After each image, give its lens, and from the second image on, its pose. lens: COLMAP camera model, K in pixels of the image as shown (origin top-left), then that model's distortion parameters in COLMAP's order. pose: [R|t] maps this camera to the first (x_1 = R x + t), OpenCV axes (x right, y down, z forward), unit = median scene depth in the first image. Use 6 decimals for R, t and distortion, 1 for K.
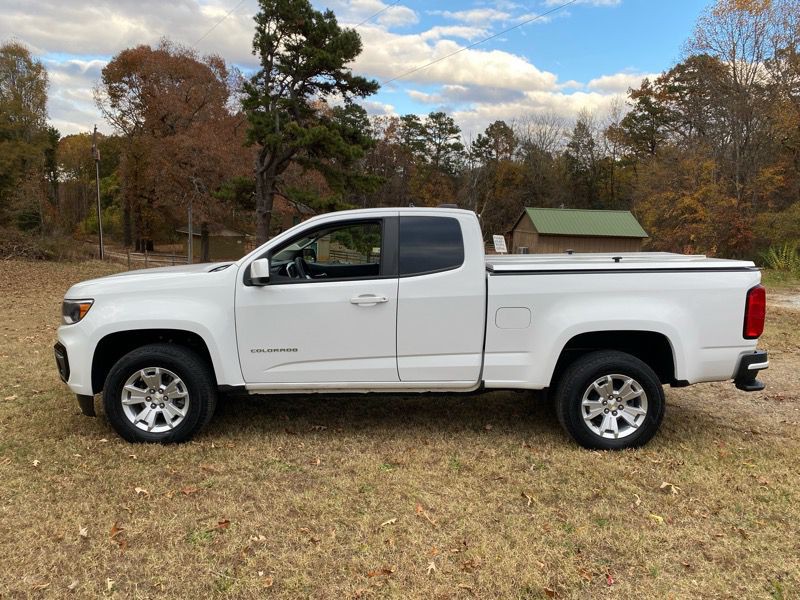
lens RADIAL K [[610.3, 0, 408.1], [0, 610.3, 293.9], [0, 0, 1]] dist [0.031016, -0.022610]
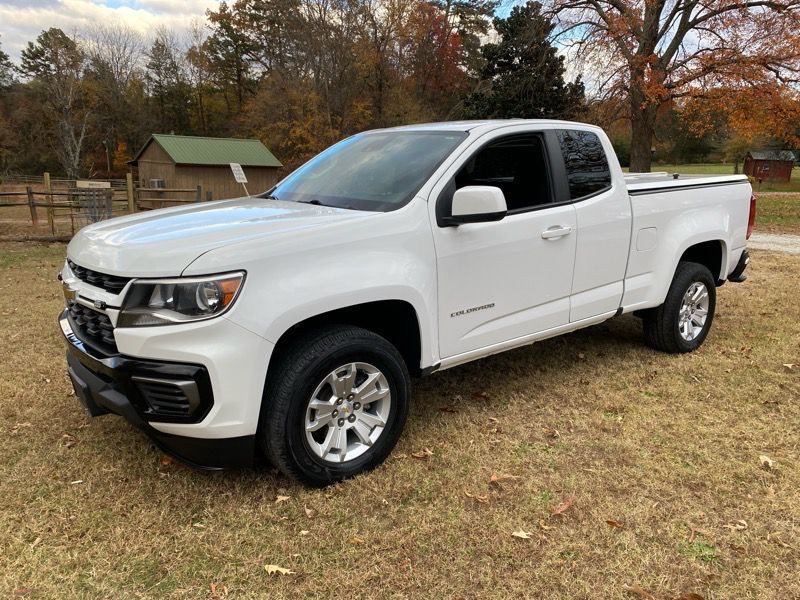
lens RADIAL K [[610.3, 0, 407.5], [0, 610.3, 295.1], [0, 0, 1]] dist [0.031016, -0.022610]
pose [[0.785681, -0.142861, 0.601910, -0.111620], [0.075047, 0.987795, 0.136489, -0.005242], [-0.614062, -0.062065, 0.786813, 0.069256]]
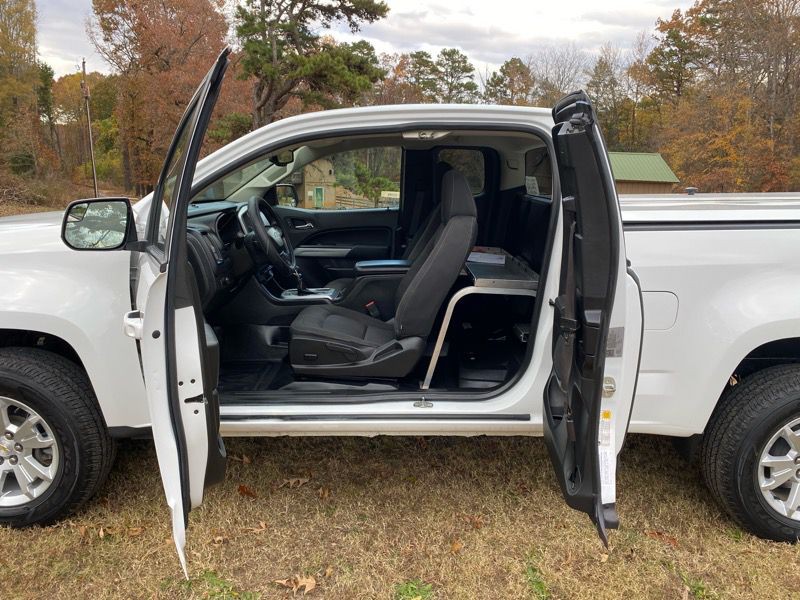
lens RADIAL K [[610.3, 0, 406.9], [0, 610.3, 303.6], [0, 0, 1]] dist [0.031016, -0.022610]
pose [[0.999866, 0.006078, -0.015178, -0.004565], [-0.004514, 0.994872, 0.101043, -0.003100], [0.015714, -0.100961, 0.994766, 0.069354]]
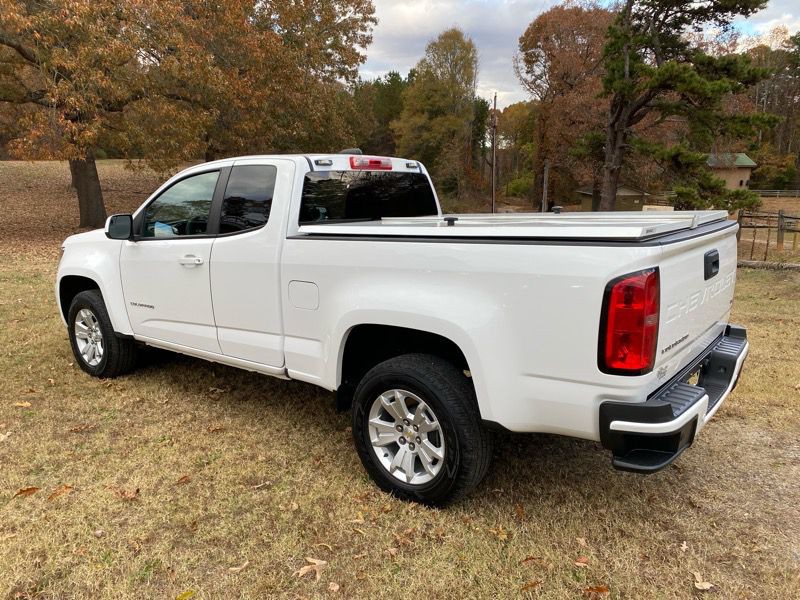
lens RADIAL K [[610.3, 0, 394.4], [0, 610.3, 302.8], [0, 0, 1]] dist [0.031016, -0.022610]
pose [[0.769349, 0.097935, -0.631278, 0.114436], [-0.048384, 0.994274, 0.095283, -0.004508], [0.636994, -0.042762, 0.769682, 0.072703]]
